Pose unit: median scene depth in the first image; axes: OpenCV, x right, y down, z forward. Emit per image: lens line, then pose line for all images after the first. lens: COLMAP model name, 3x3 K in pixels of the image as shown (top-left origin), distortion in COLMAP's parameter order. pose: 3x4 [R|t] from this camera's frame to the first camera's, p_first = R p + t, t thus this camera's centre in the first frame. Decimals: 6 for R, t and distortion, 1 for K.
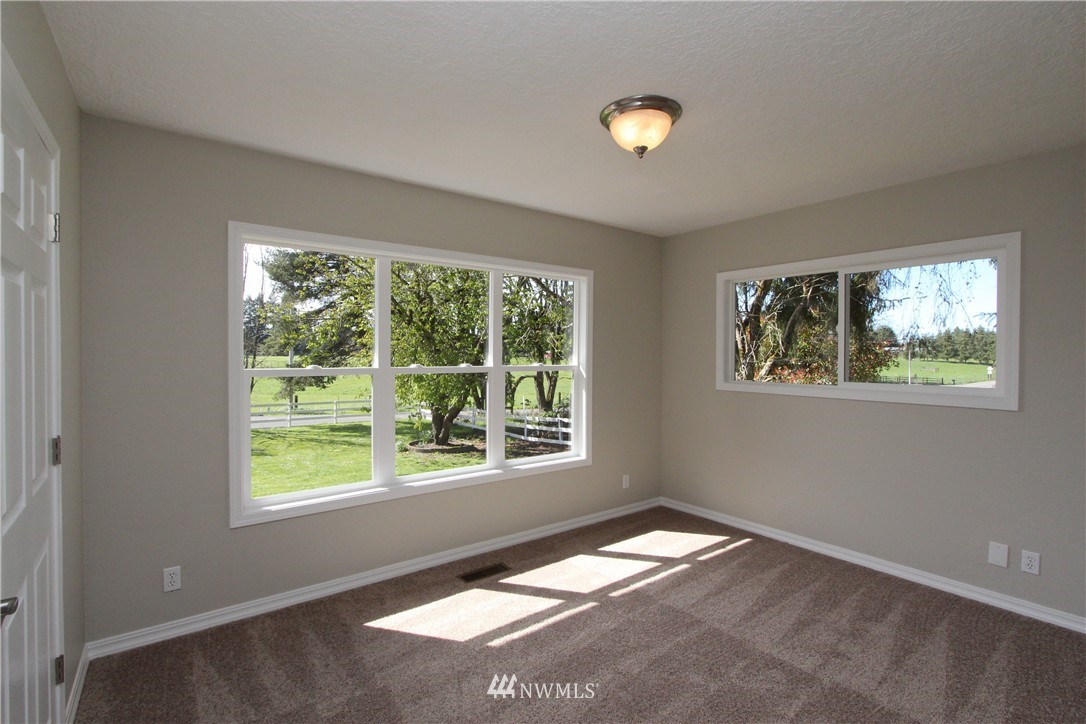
lens RADIAL K [[497.6, 0, 545.1], [0, 497.6, 359.7], [0, 0, 1]] dist [-0.012156, 0.000181]
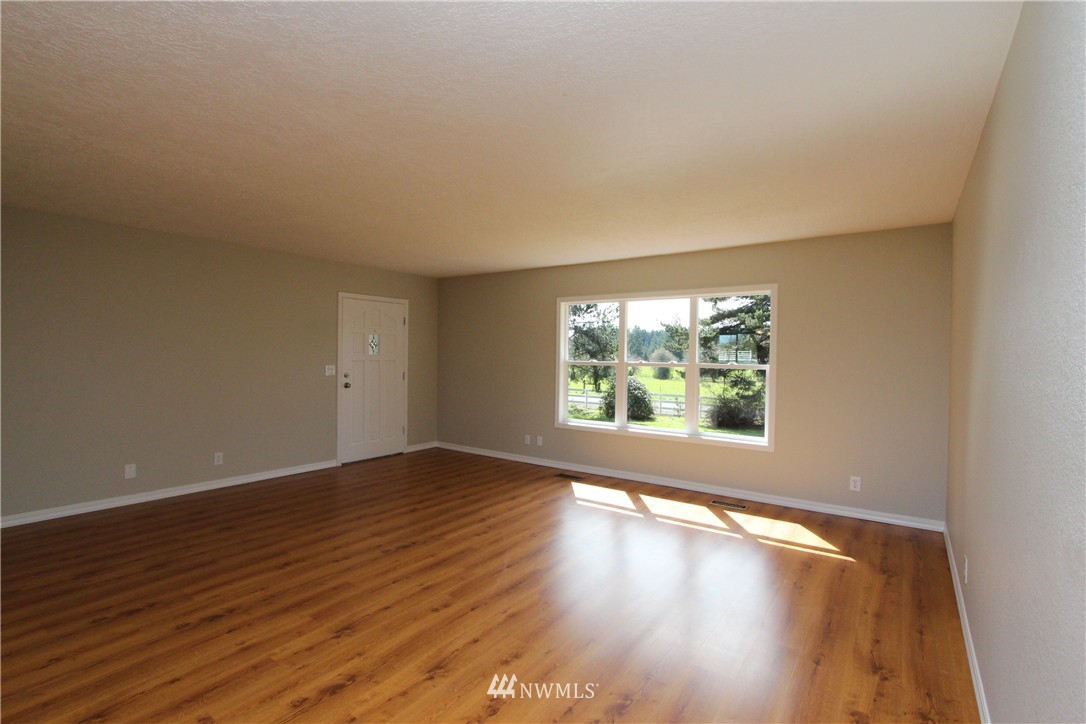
lens RADIAL K [[497.6, 0, 543.1], [0, 497.6, 358.0], [0, 0, 1]] dist [-0.012156, 0.000181]
pose [[0.270574, 0.010651, -0.962640, 1.276948], [-0.018765, 0.999807, 0.005788, -0.006848], [0.962516, 0.016498, 0.270722, 0.215145]]
